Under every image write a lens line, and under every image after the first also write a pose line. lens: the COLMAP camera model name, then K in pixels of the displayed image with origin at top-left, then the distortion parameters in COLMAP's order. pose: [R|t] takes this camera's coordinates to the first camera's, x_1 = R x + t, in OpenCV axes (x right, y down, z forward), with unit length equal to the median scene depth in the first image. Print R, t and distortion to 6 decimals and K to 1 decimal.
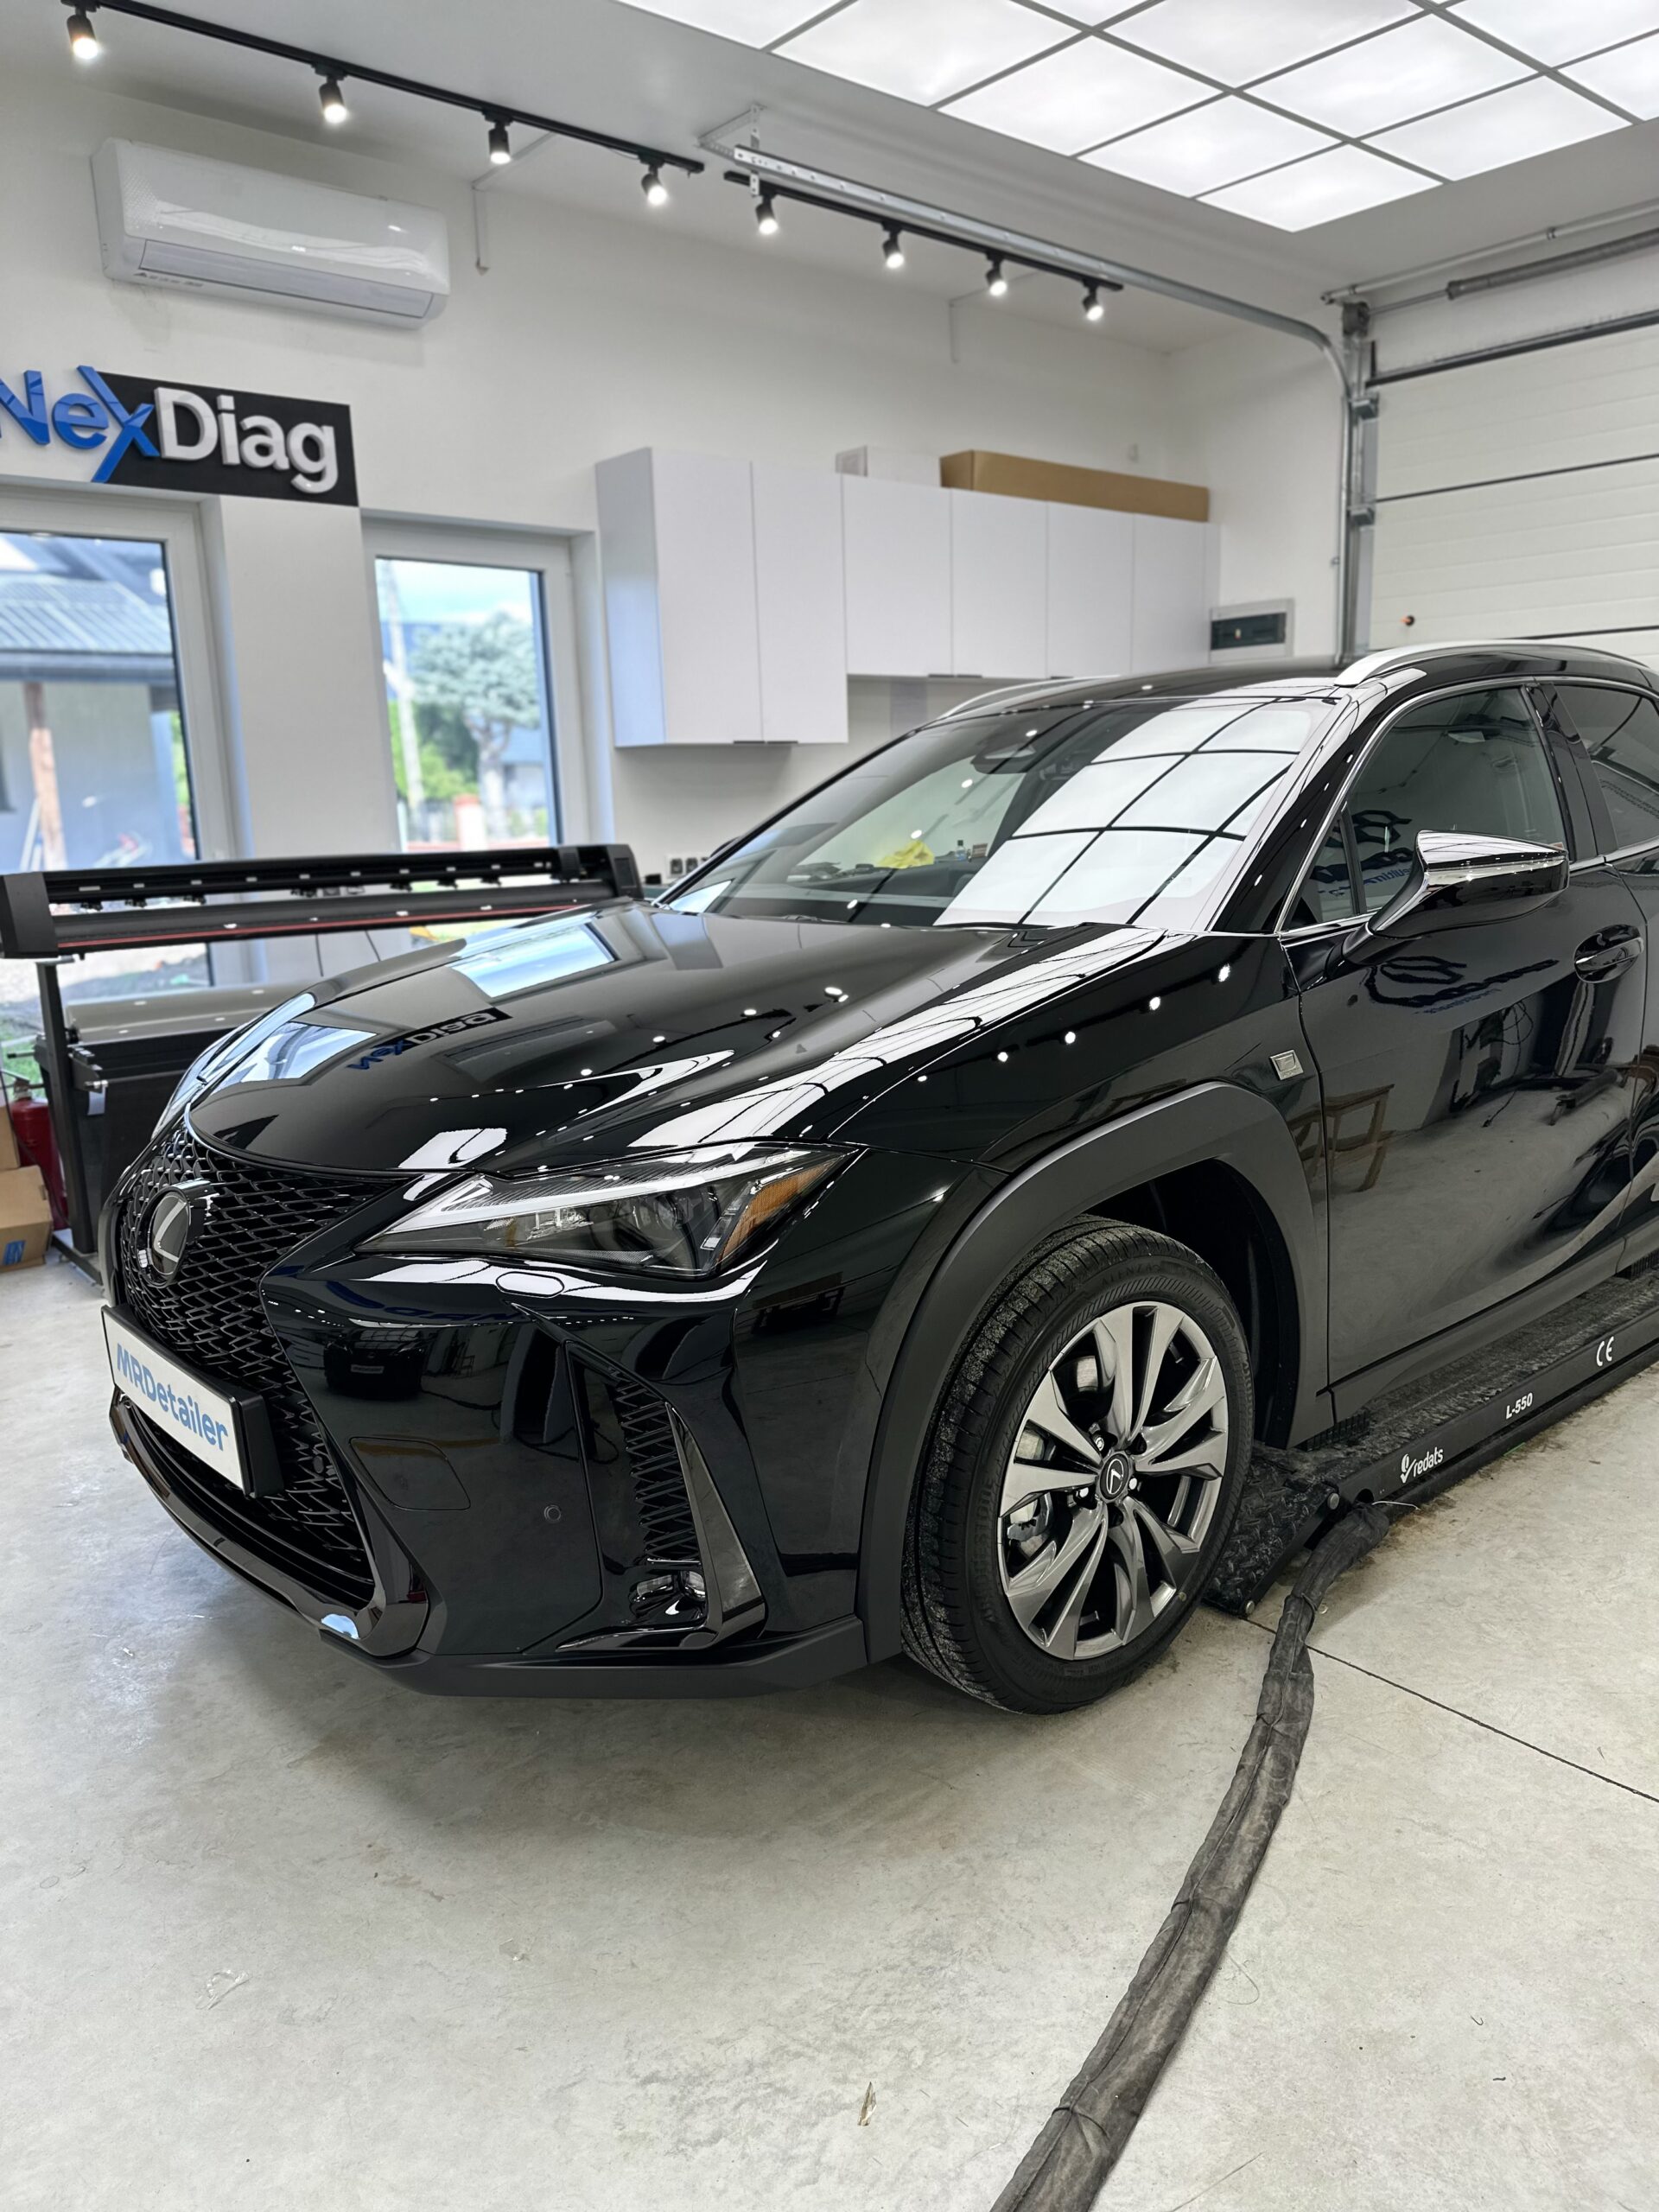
lens RADIAL K [[1577.2, 0, 789.5], [0, 1577.2, 1110.1], [0, 0, 1]] dist [-0.002636, 0.002009]
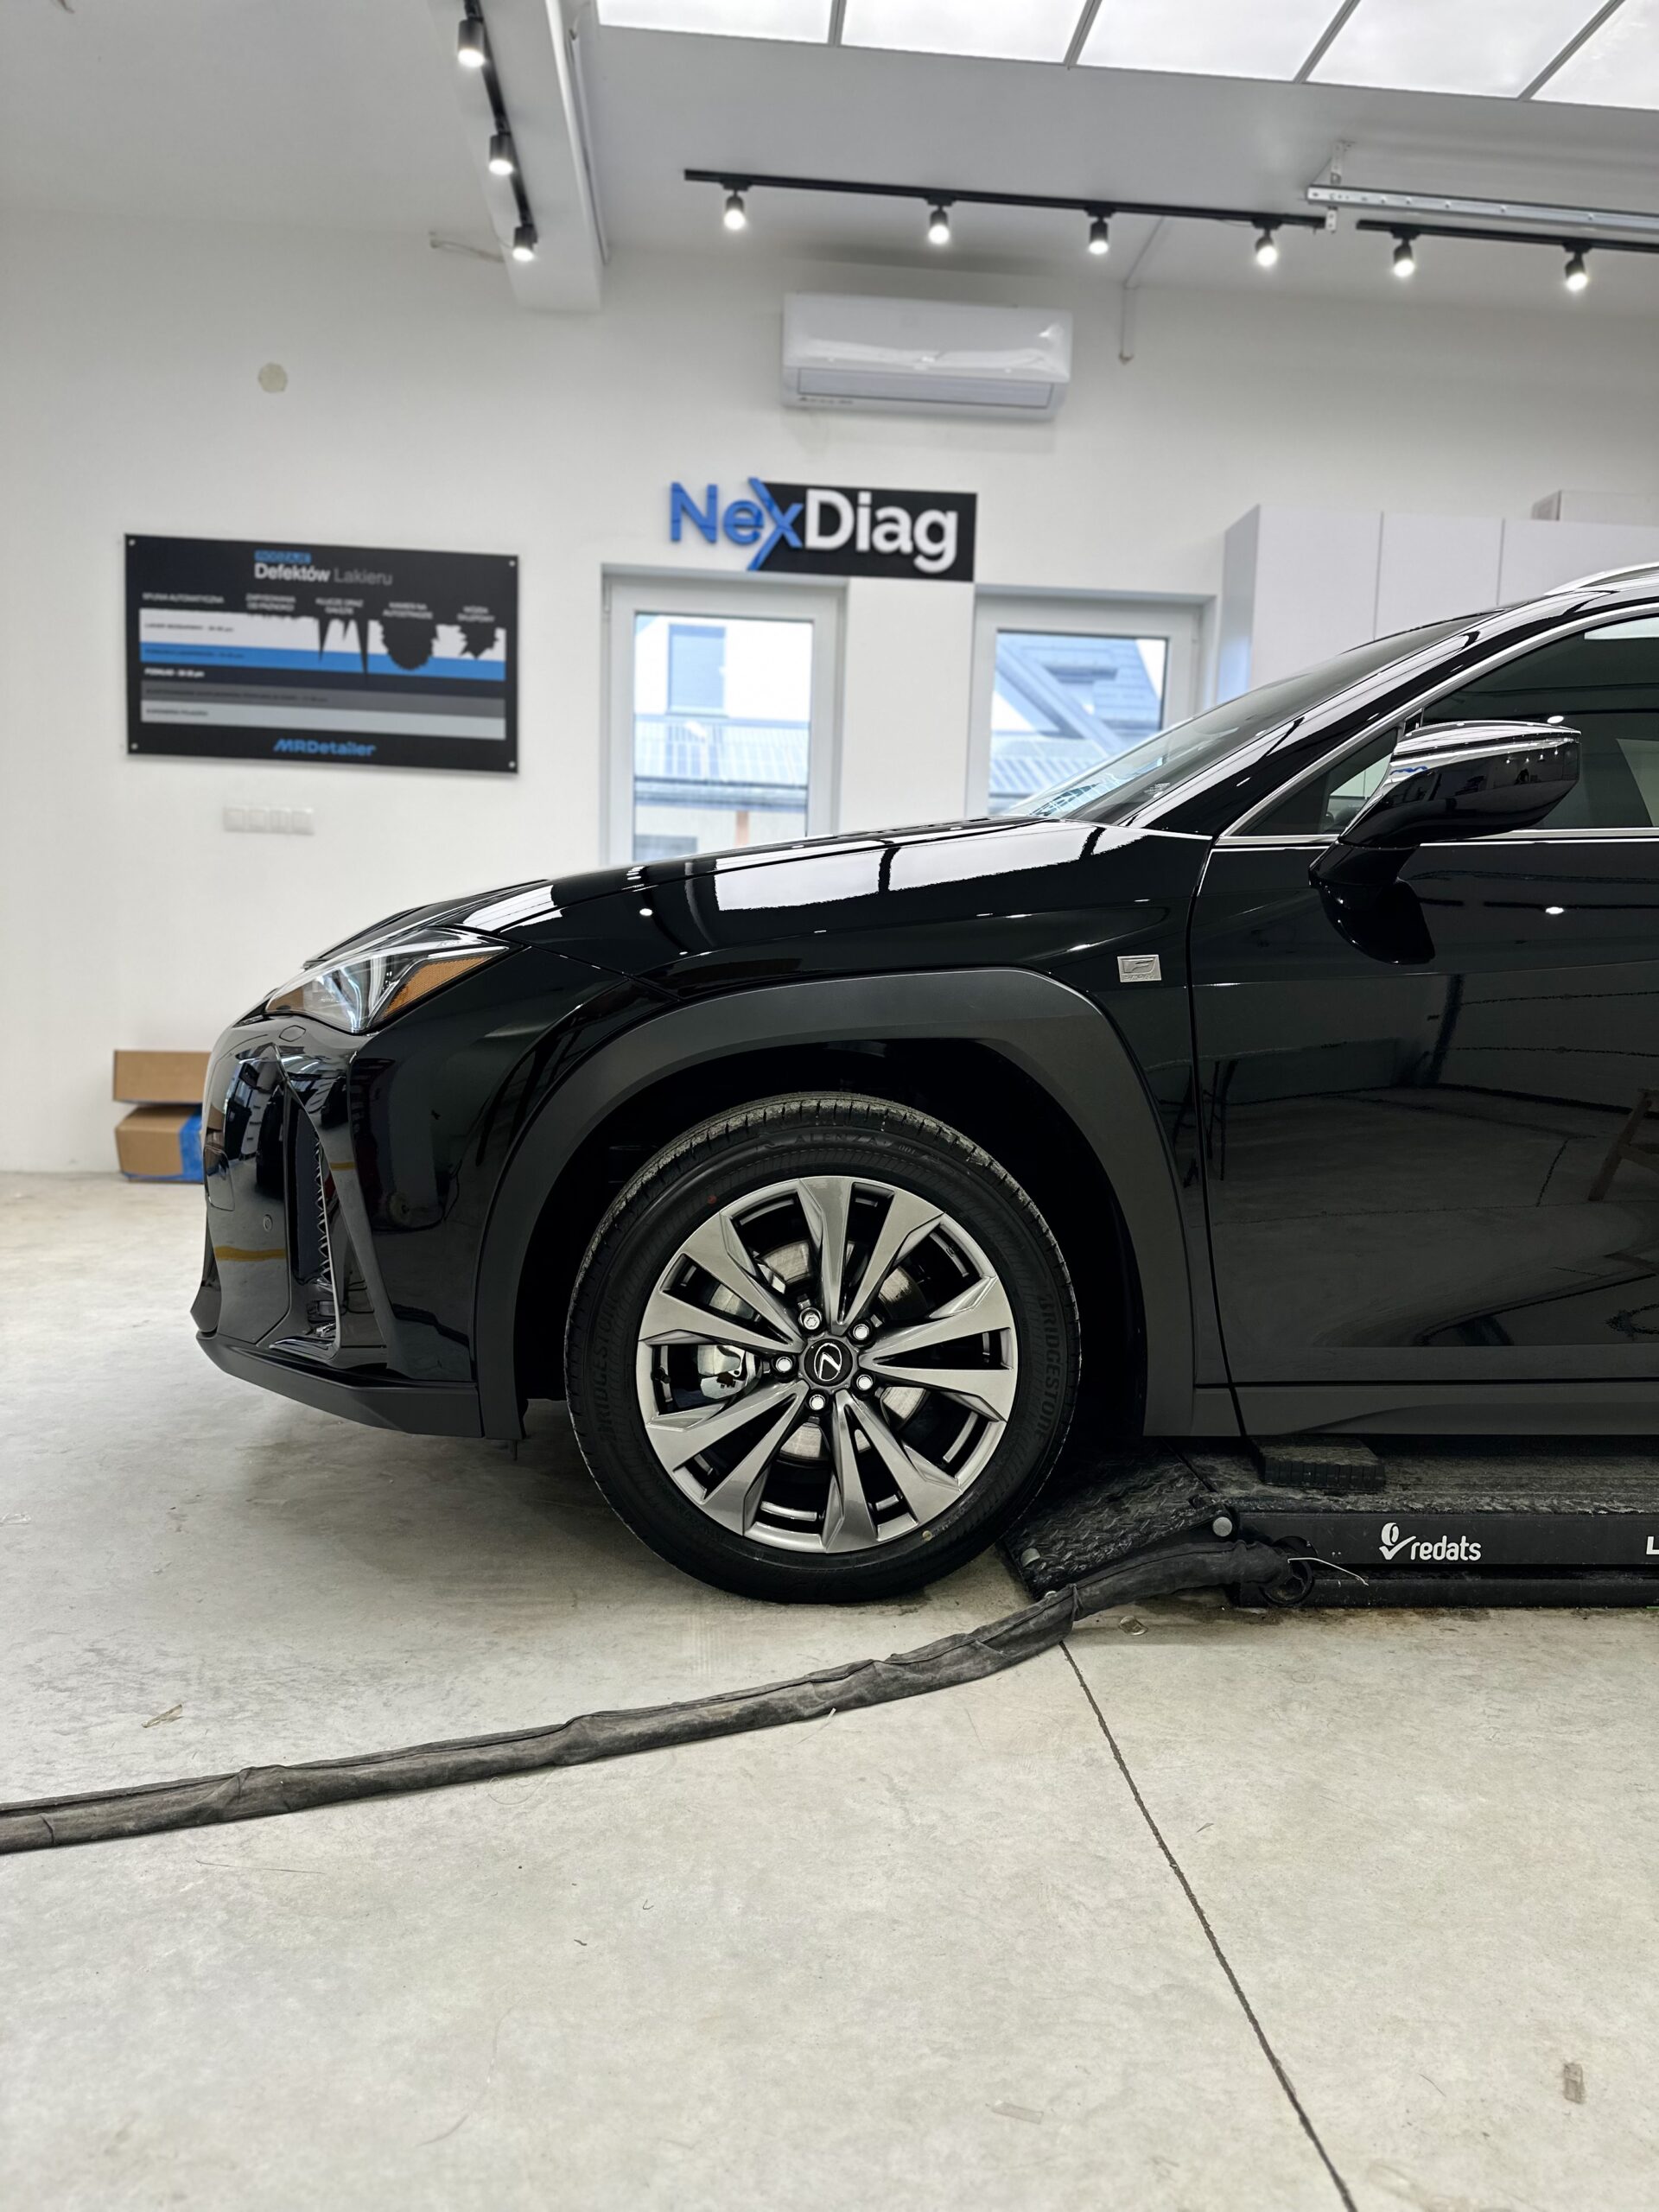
lens RADIAL K [[1543.8, 0, 774.9], [0, 1543.8, 1105.8], [0, 0, 1]] dist [0.008369, -0.009531]
pose [[0.803203, 0.120352, -0.583421, 0.323428], [-0.180371, 0.982539, -0.045634, 0.060085], [0.567742, 0.141886, 0.810887, 0.099576]]
